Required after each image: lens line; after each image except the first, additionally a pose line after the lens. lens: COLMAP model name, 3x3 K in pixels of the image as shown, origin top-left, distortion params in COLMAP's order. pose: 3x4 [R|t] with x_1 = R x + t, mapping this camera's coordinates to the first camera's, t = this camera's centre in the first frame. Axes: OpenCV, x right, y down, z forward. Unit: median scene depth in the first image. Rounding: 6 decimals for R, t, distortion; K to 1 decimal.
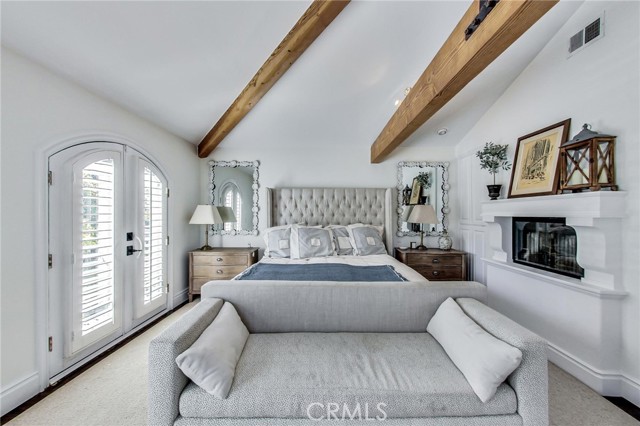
lens RADIAL K [[248.0, 0, 318.6], [0, 248.0, 212.4], [0, 0, 1]] dist [0.001826, 0.000145]
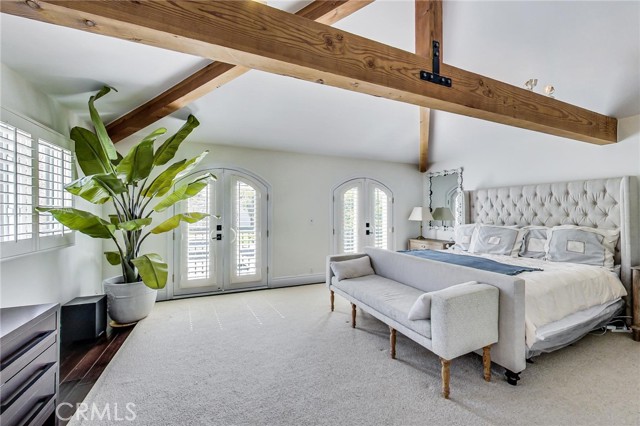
lens RADIAL K [[248.0, 0, 322.1], [0, 248.0, 213.2], [0, 0, 1]] dist [0.001826, 0.000145]
pose [[0.418417, -0.001367, -0.908254, 0.559997], [0.003836, 0.999993, 0.000262, 0.002479], [0.908247, -0.003594, 0.418419, -0.079285]]
